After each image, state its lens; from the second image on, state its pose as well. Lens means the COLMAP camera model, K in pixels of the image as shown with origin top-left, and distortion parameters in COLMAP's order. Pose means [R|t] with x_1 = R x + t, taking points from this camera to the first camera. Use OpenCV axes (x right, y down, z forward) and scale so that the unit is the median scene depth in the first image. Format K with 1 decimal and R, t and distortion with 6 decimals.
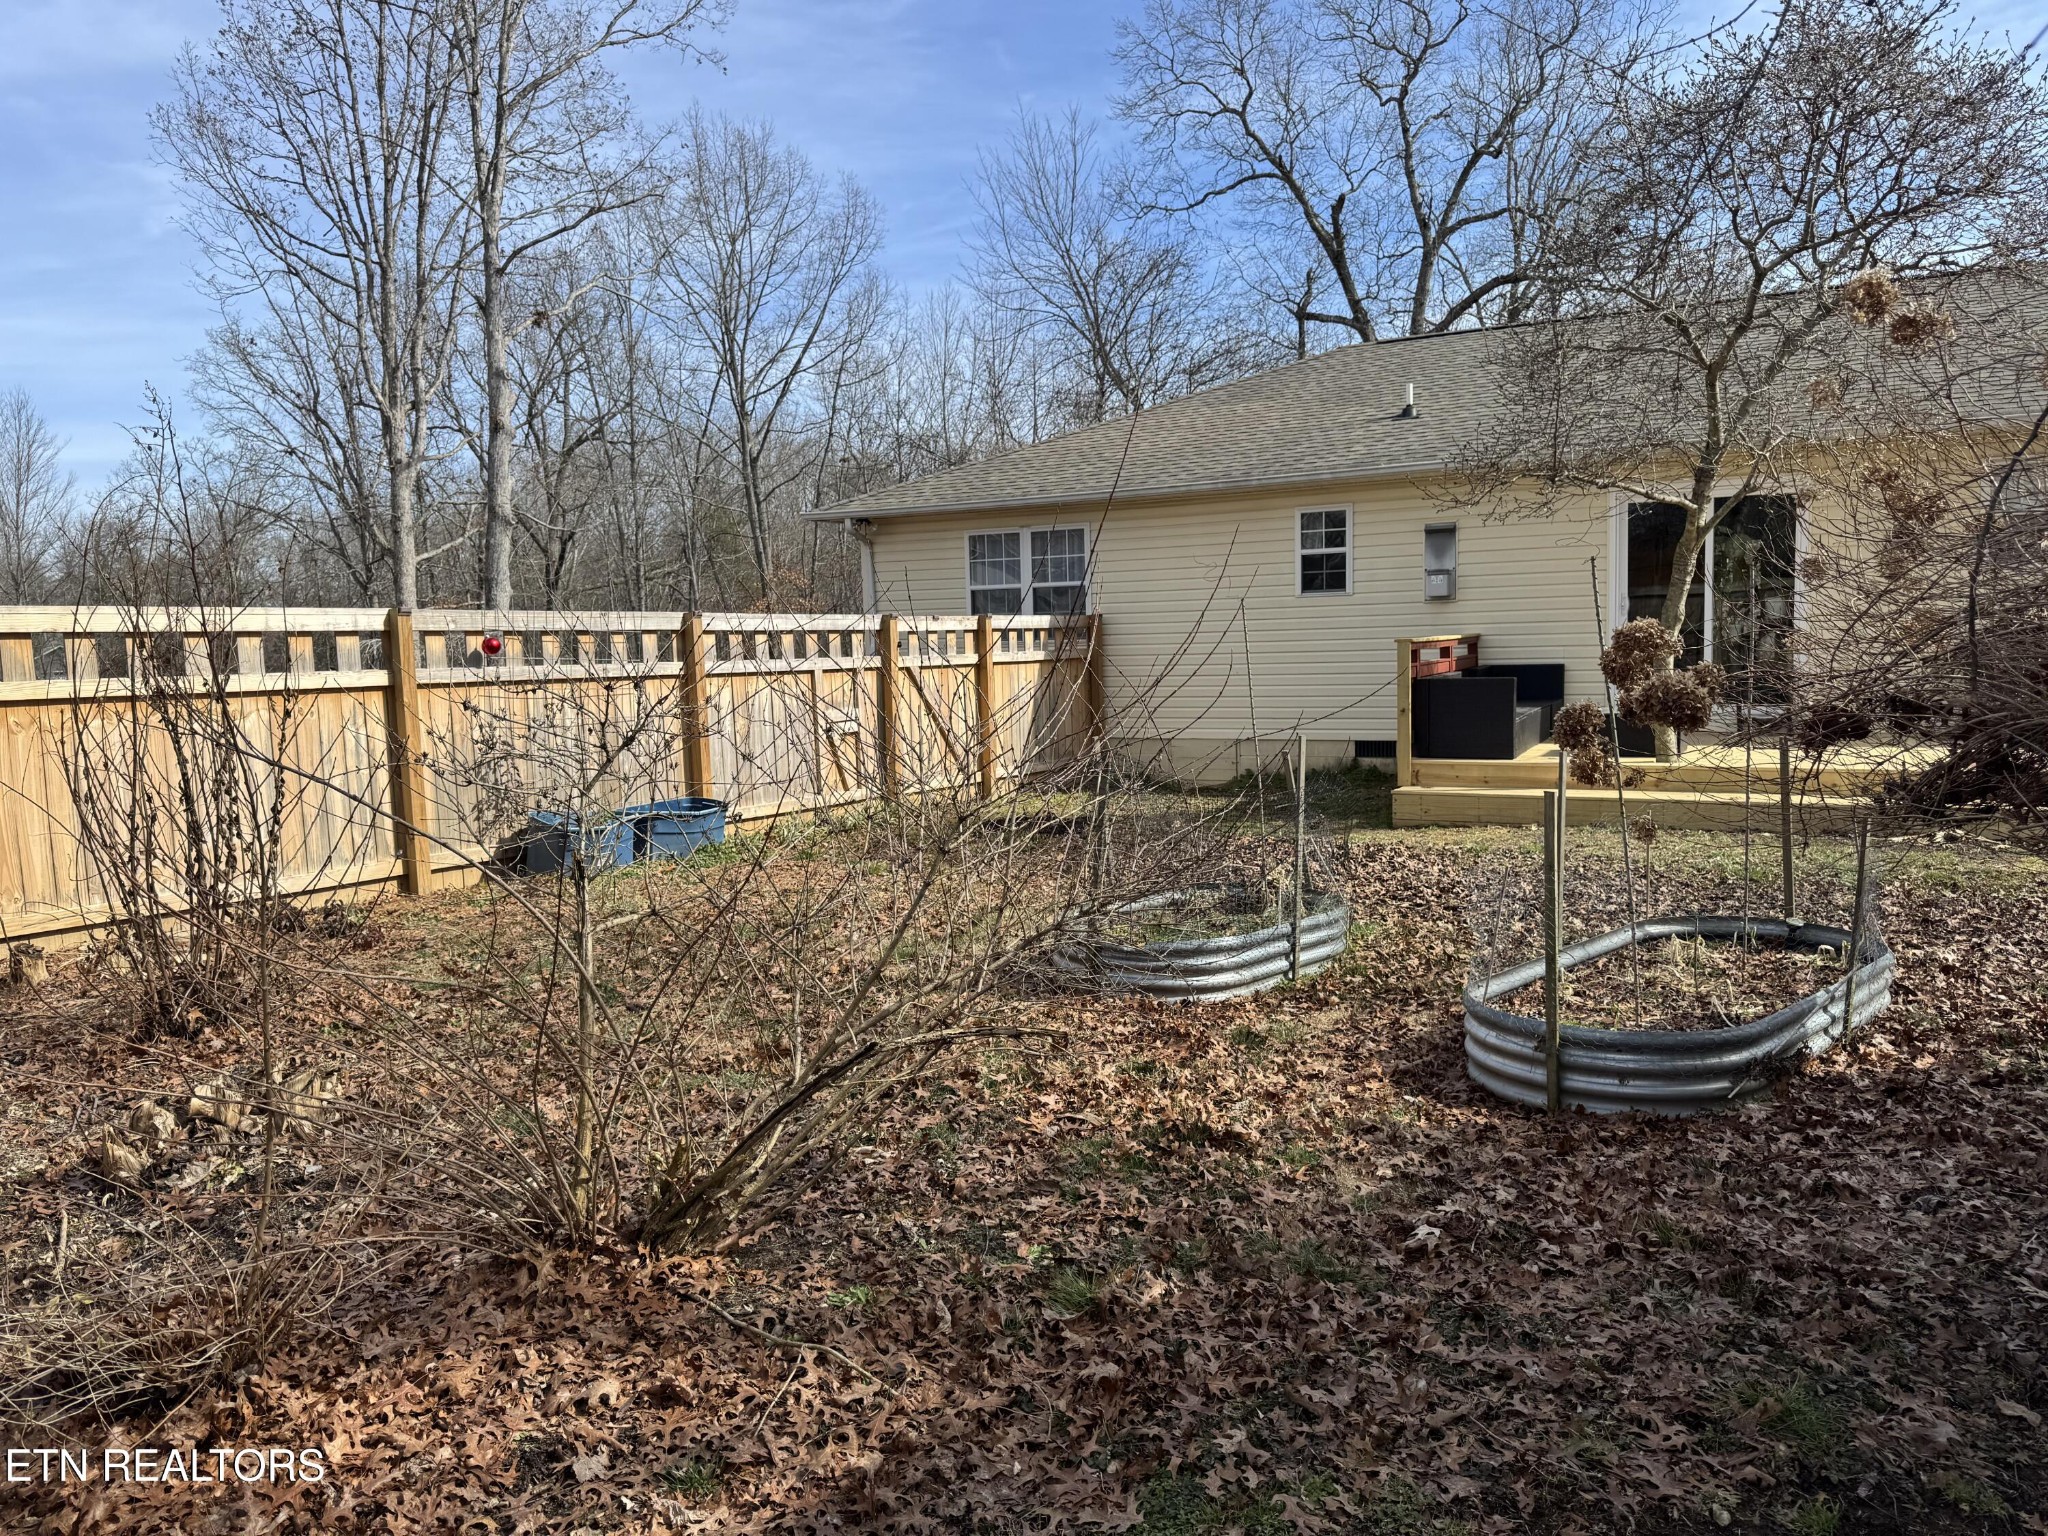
lens RADIAL K [[1440.9, 0, 1030.5], [0, 1440.9, 764.9], [0, 0, 1]] dist [0.083857, -0.070074]
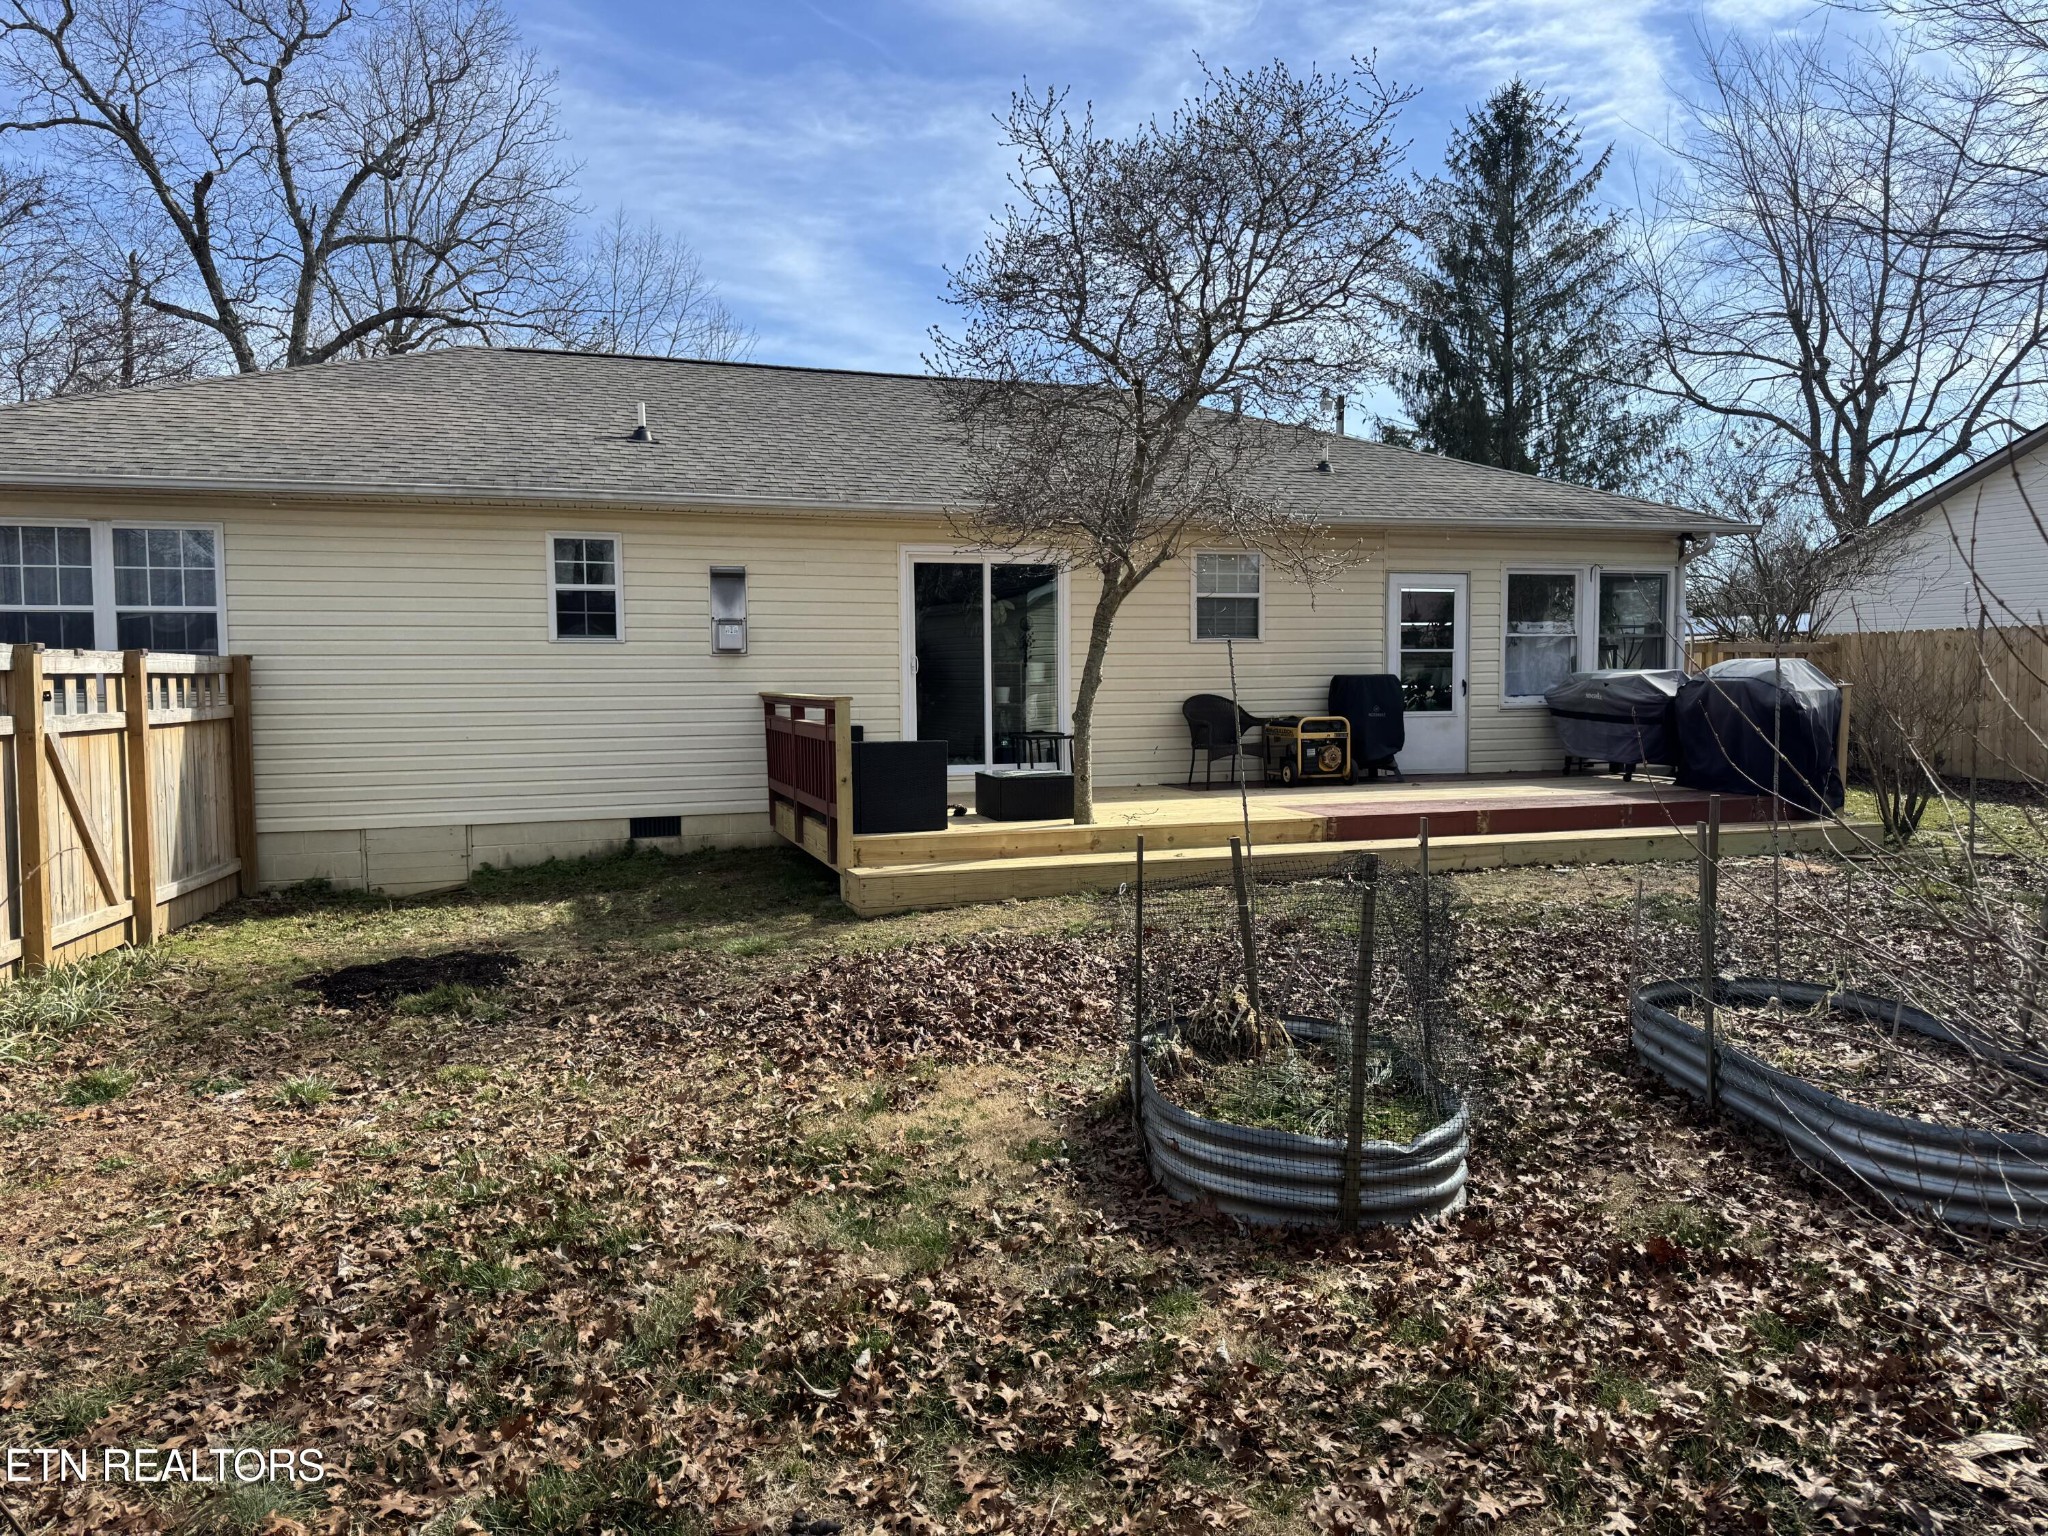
lens RADIAL K [[1440.9, 0, 1030.5], [0, 1440.9, 764.9], [0, 0, 1]] dist [0.083857, -0.070074]
pose [[0.694448, -0.025463, 0.719093, -0.197896], [0.057809, 0.998117, -0.020485, -0.015804], [-0.717217, 0.055796, 0.694612, 0.239842]]
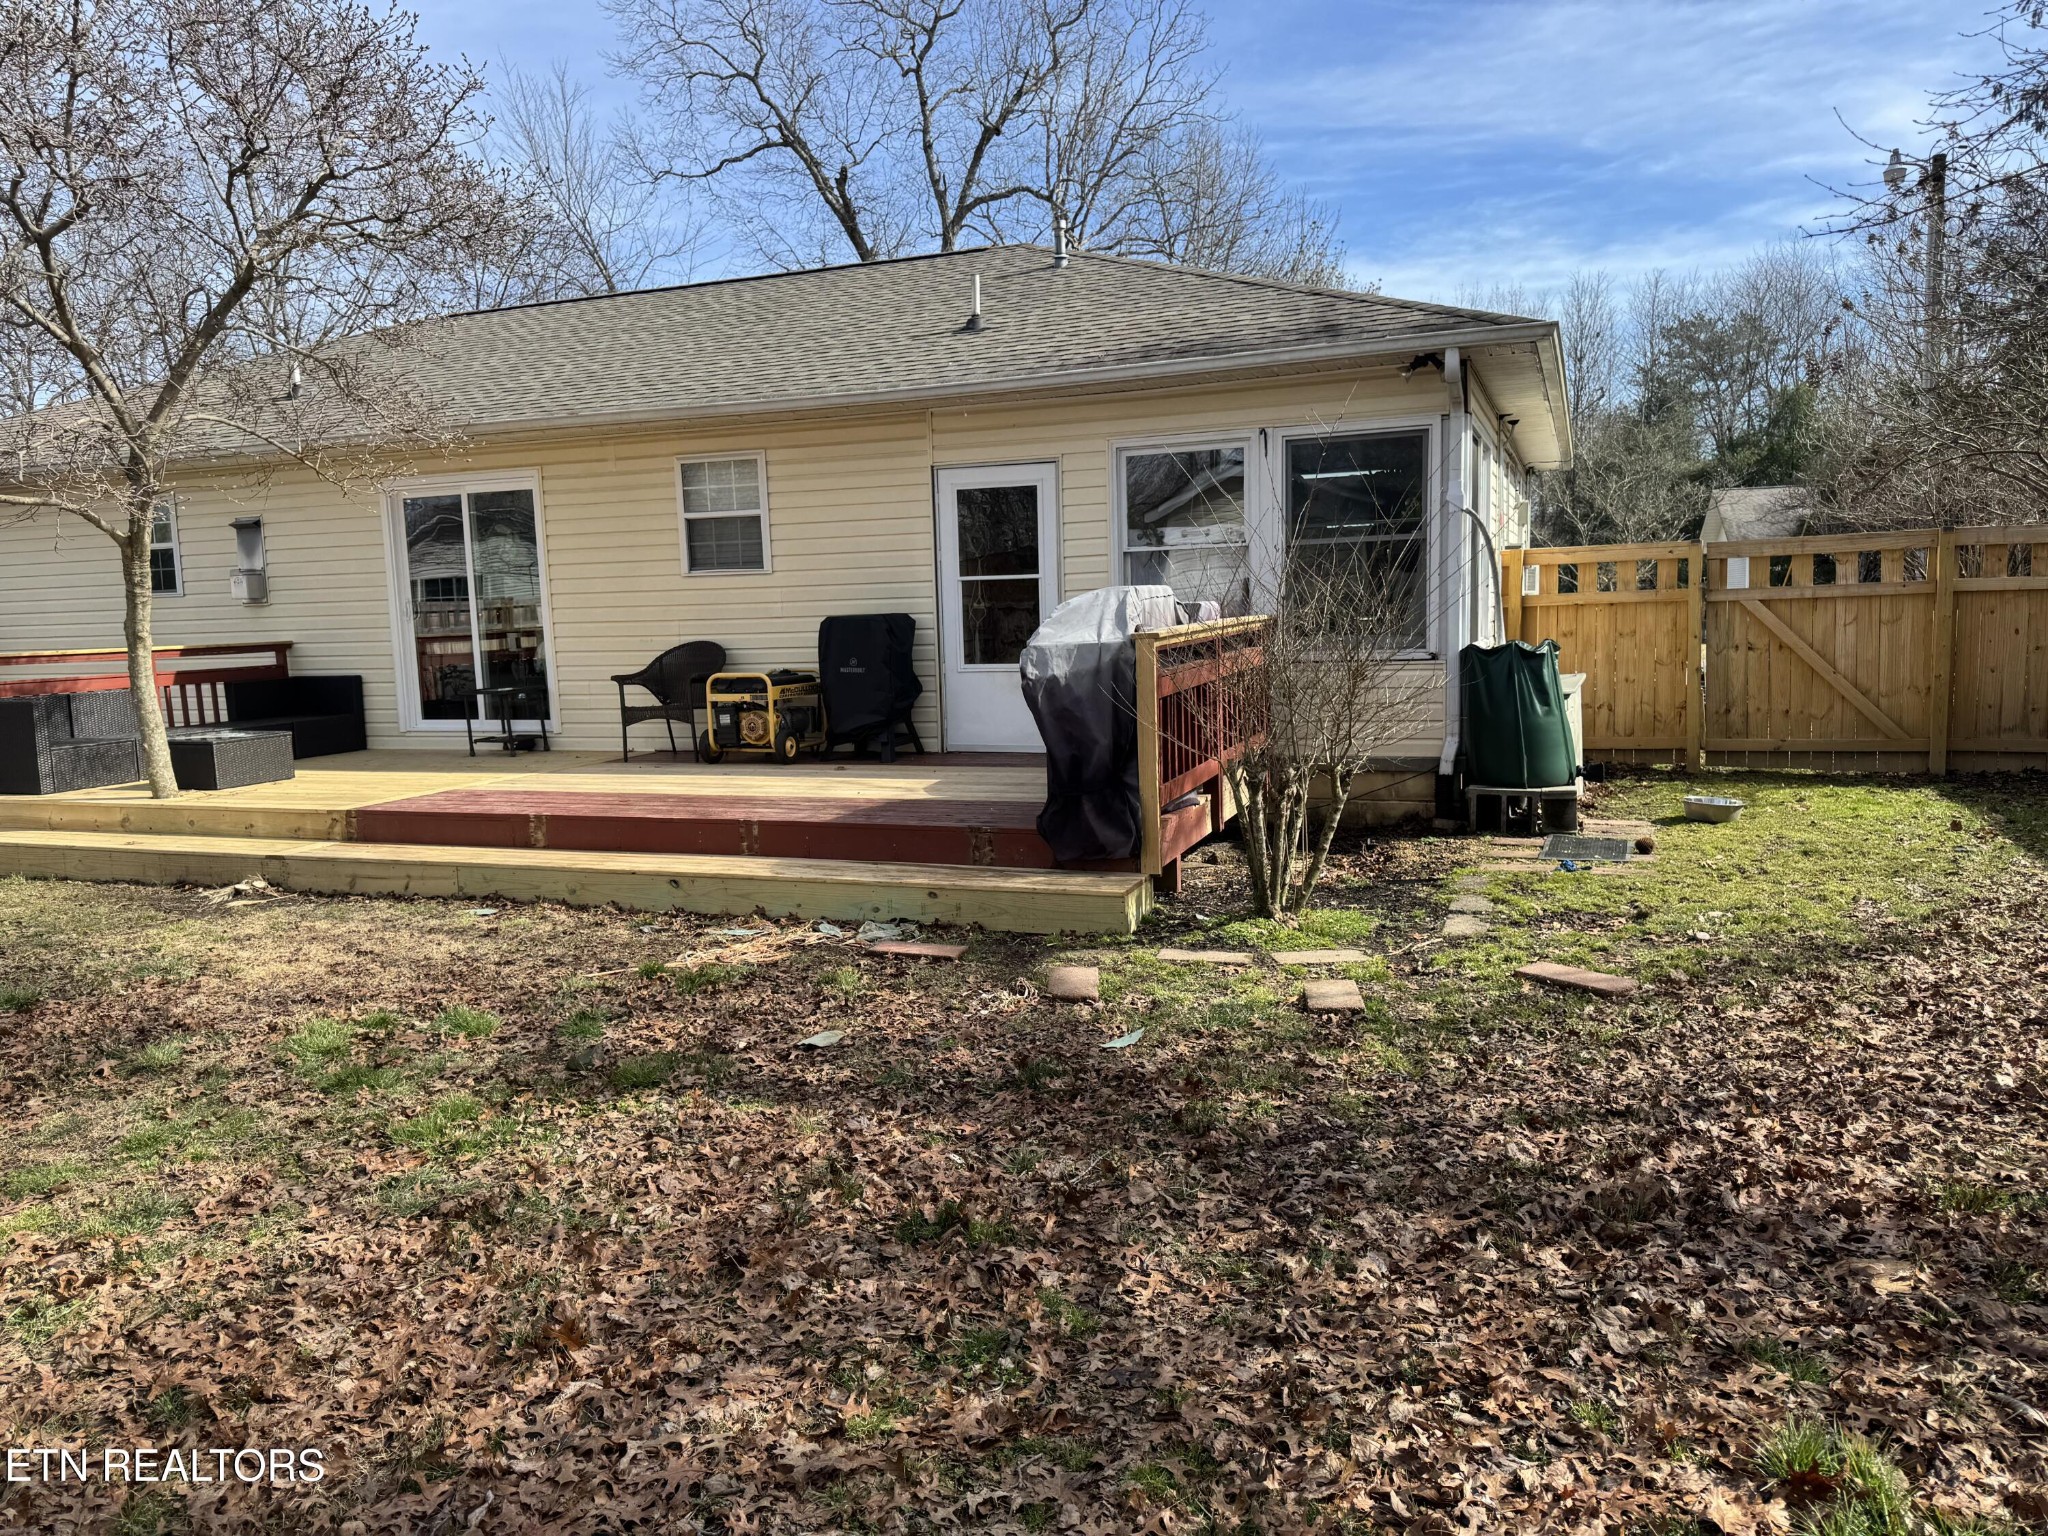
lens RADIAL K [[1440.9, 0, 1030.5], [0, 1440.9, 764.9], [0, 0, 1]] dist [0.083857, -0.070074]
pose [[0.994259, -0.017698, 0.105528, 0.590083], [0.016122, 0.999746, 0.015768, -0.018462], [-0.105780, -0.013976, 0.994291, 0.048418]]
